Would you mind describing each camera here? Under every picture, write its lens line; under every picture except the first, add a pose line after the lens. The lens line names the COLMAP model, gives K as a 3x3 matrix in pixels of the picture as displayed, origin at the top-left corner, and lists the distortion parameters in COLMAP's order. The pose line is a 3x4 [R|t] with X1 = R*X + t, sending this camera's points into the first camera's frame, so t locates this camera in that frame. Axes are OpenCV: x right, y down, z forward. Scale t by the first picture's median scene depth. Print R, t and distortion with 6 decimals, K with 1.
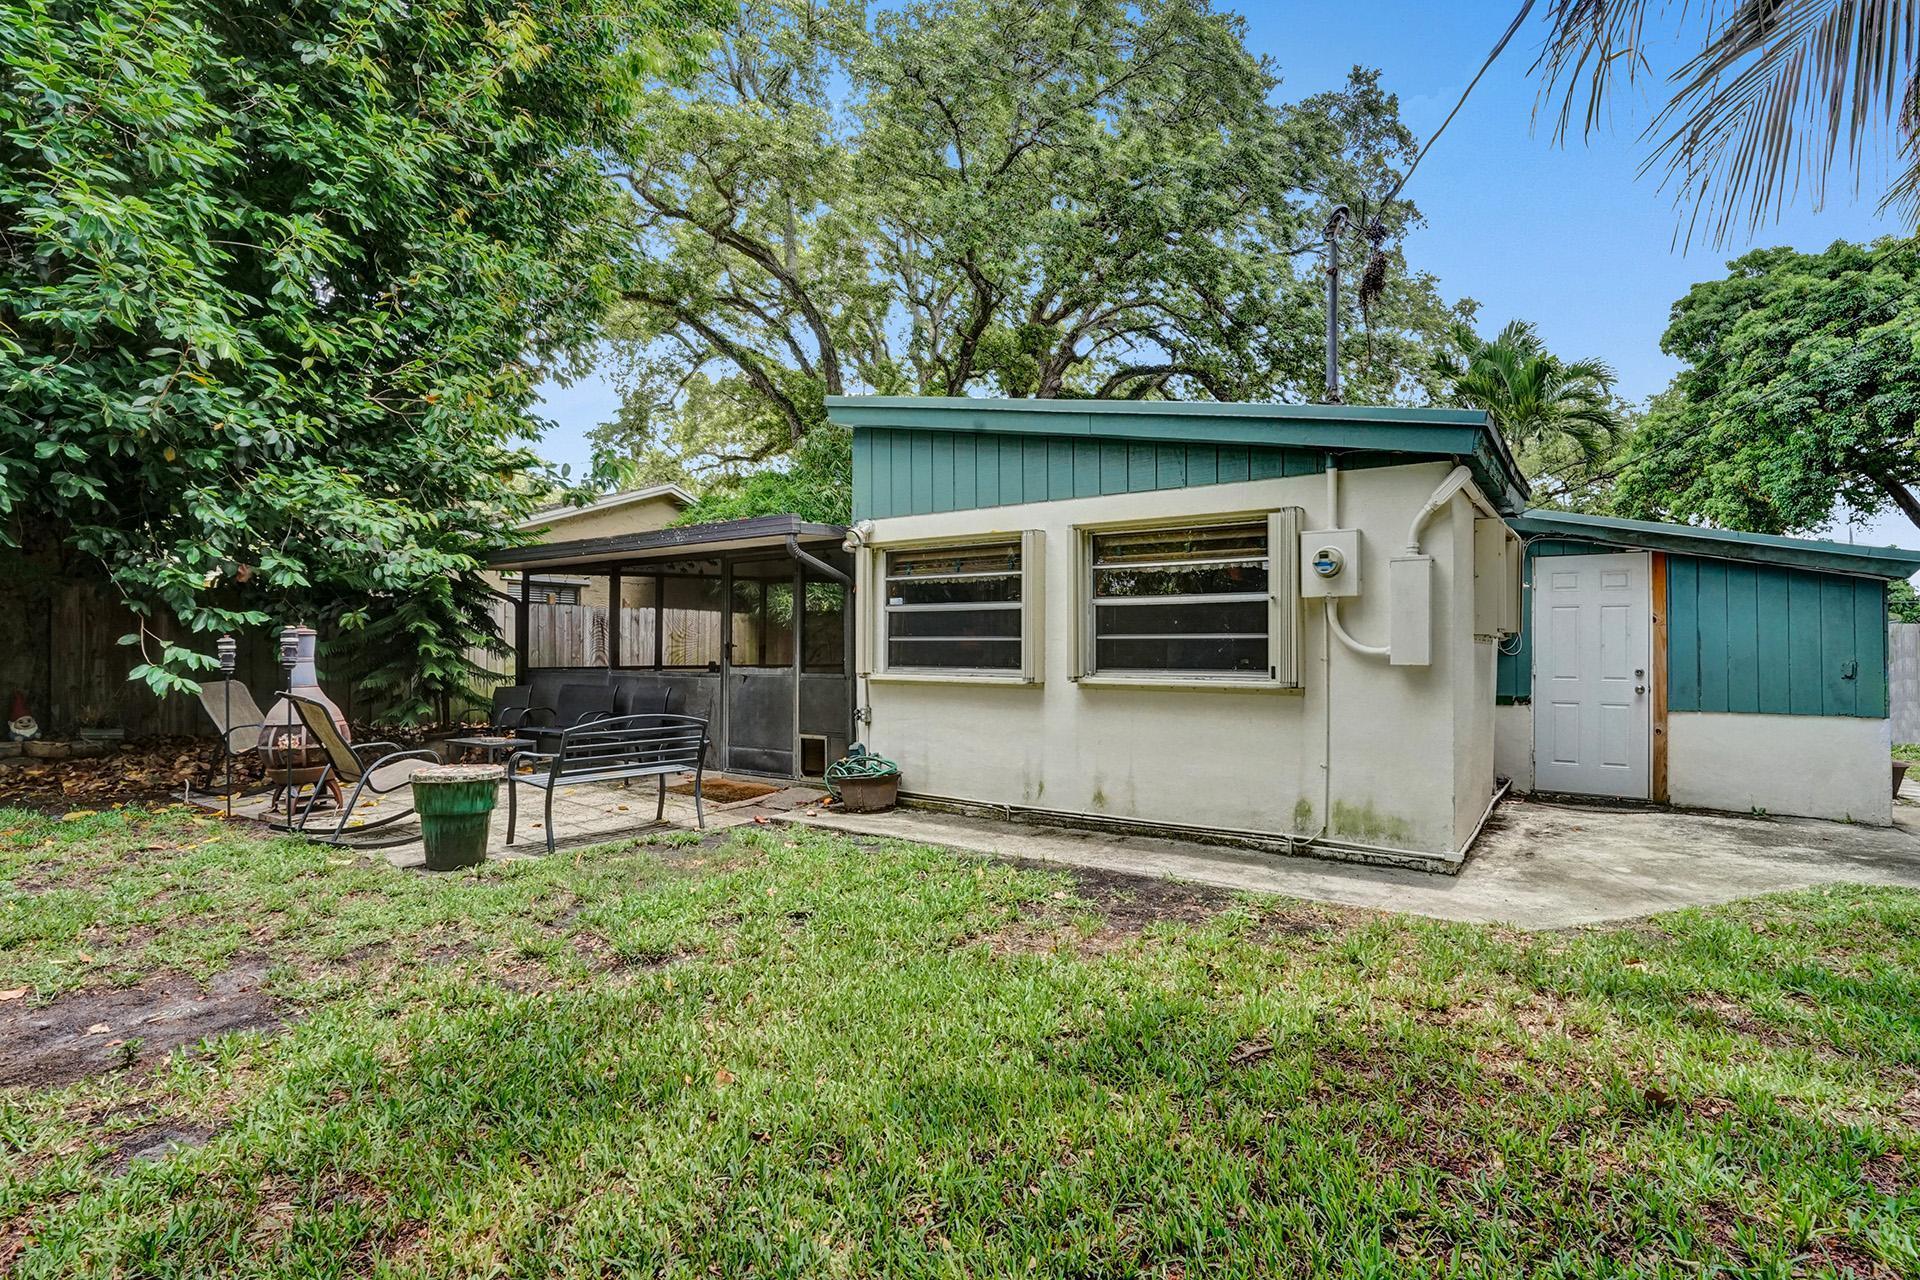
lens RADIAL K [[930.7, 0, 961.9], [0, 930.7, 635.0], [0, 0, 1]] dist [-0.056203, 0.030295]
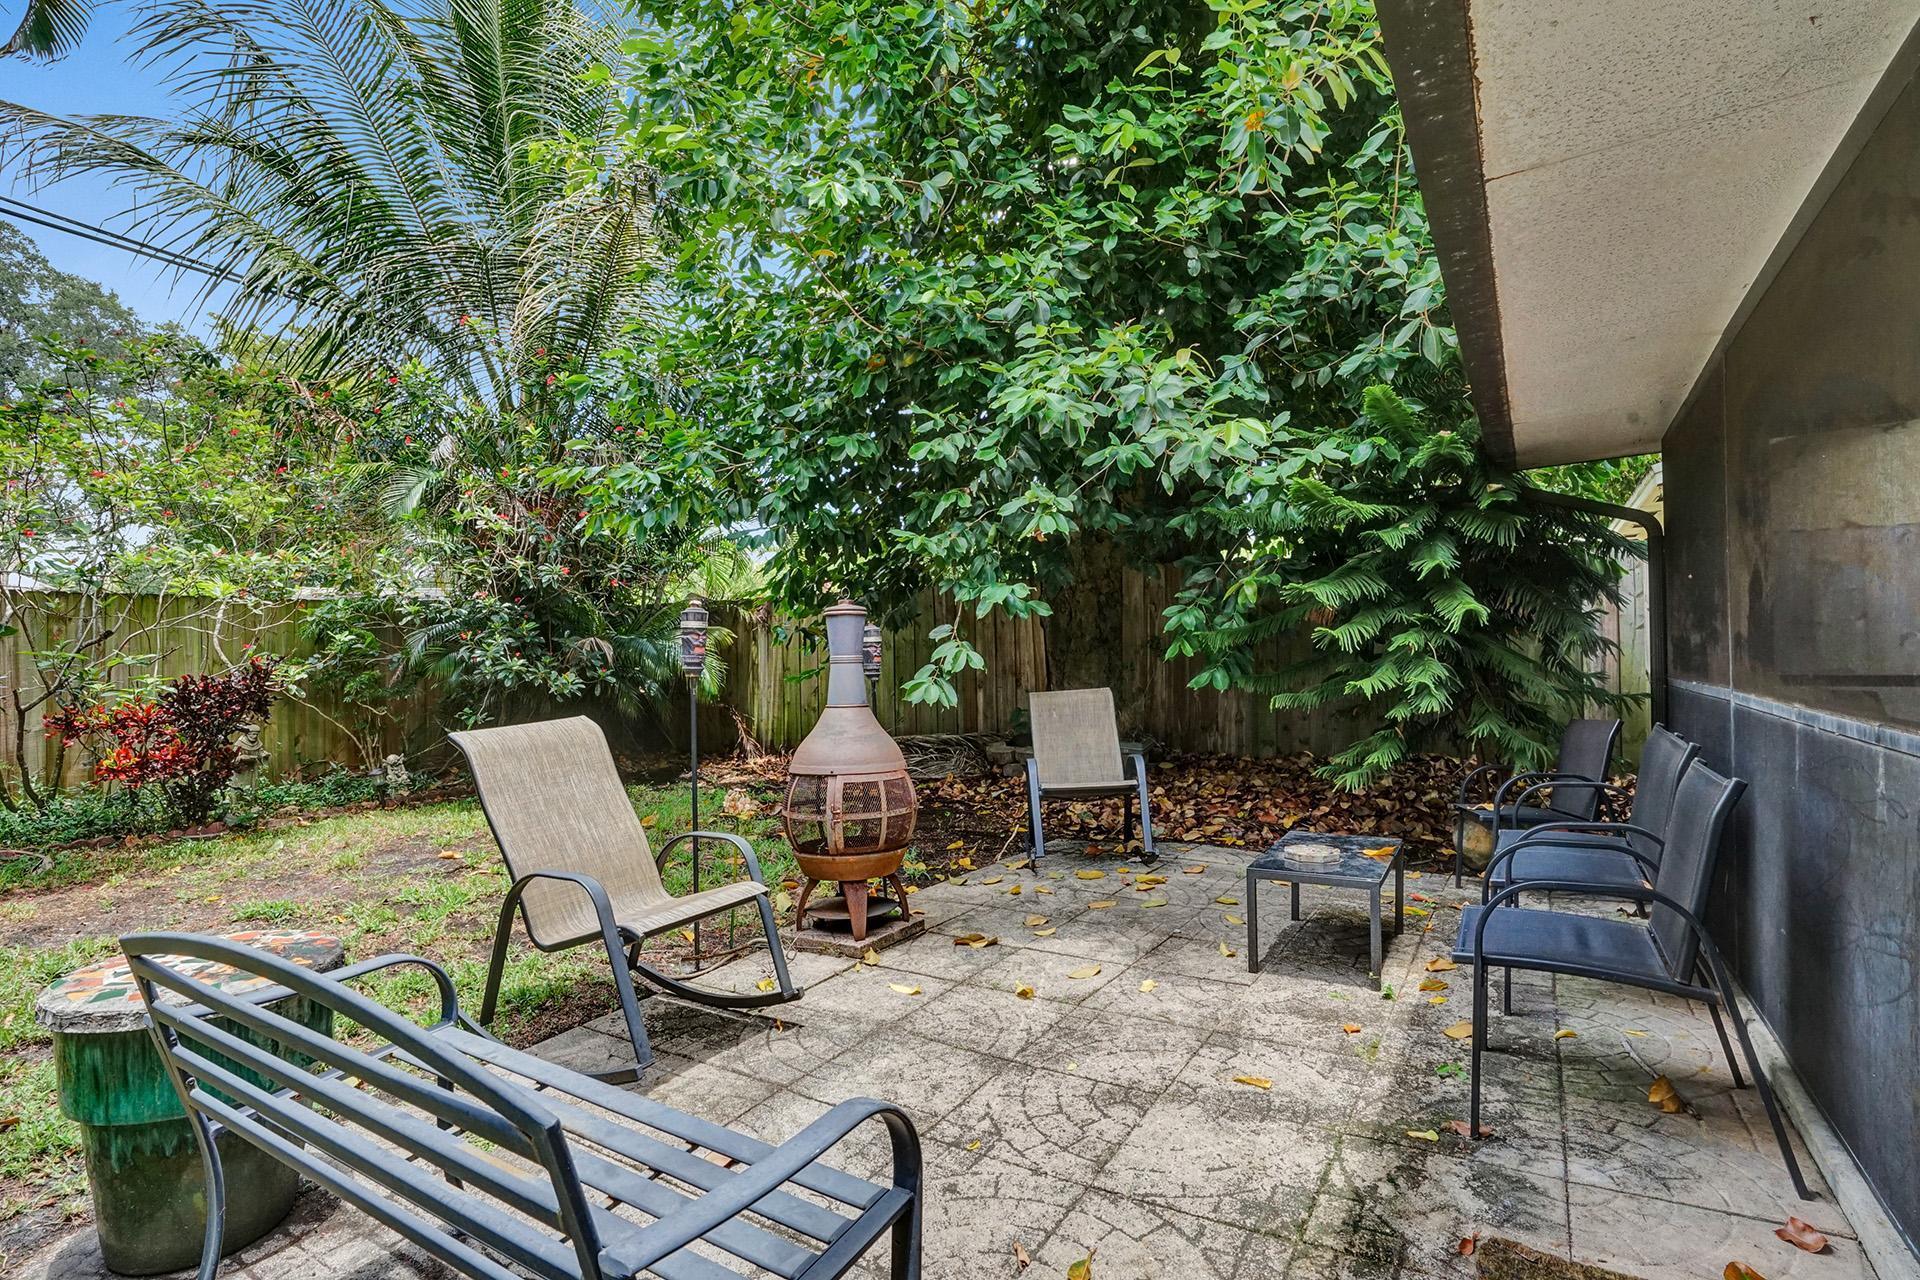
lens RADIAL K [[930.7, 0, 961.9], [0, 930.7, 635.0], [0, 0, 1]] dist [-0.056203, 0.030295]
pose [[0.058326, -0.023159, -0.998029, -0.124726], [0.028390, 0.999365, -0.021531, 0.025071], [0.997894, -0.027078, 0.058946, 0.961703]]
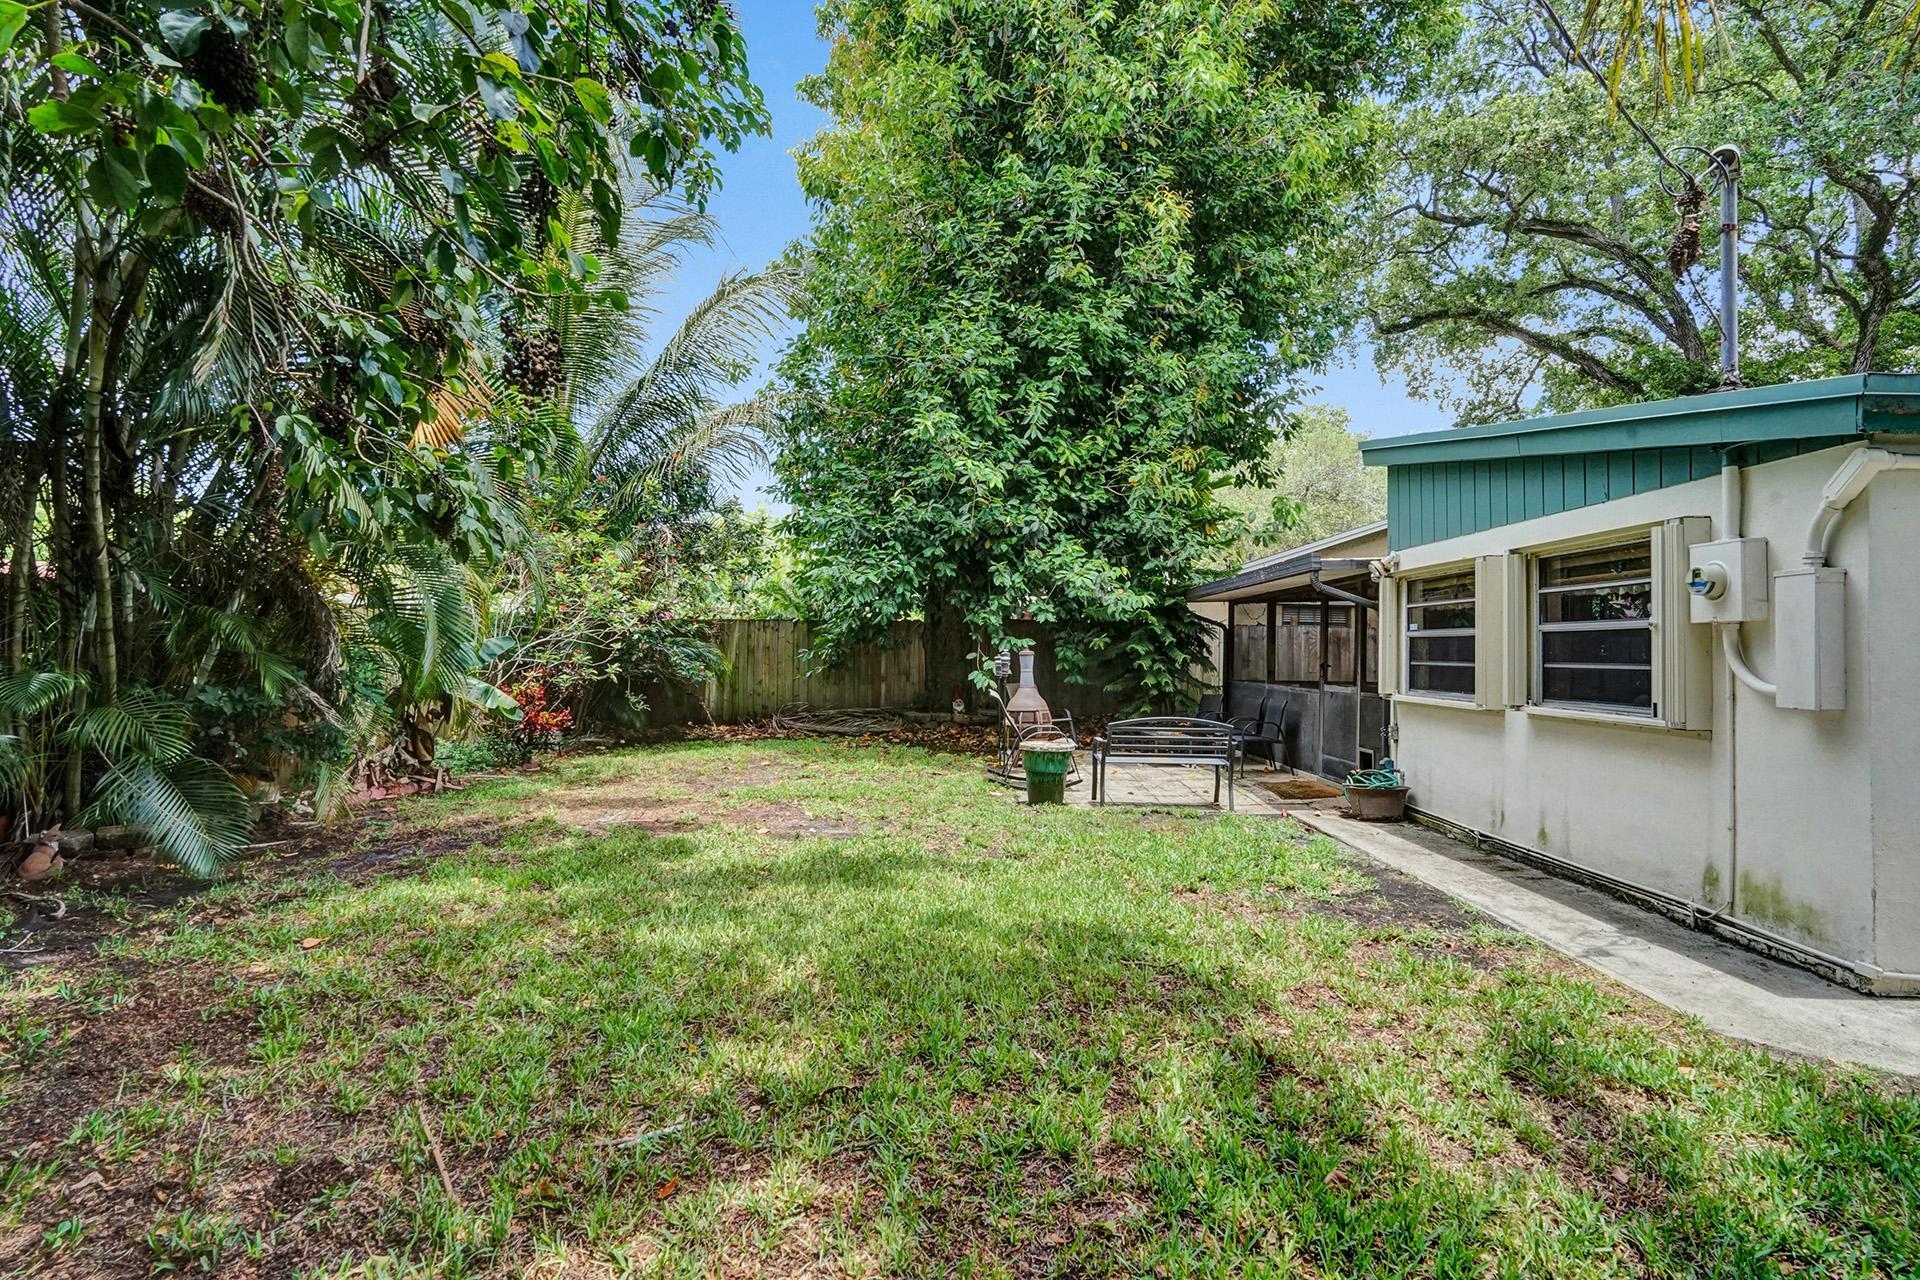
lens RADIAL K [[930.7, 0, 961.9], [0, 930.7, 635.0], [0, 0, 1]] dist [-0.056203, 0.030295]
pose [[0.576935, -0.007591, -0.816755, 0.492171], [-0.002741, 0.999933, -0.011230, -0.014172], [0.816785, 0.008718, 0.576876, -0.021297]]
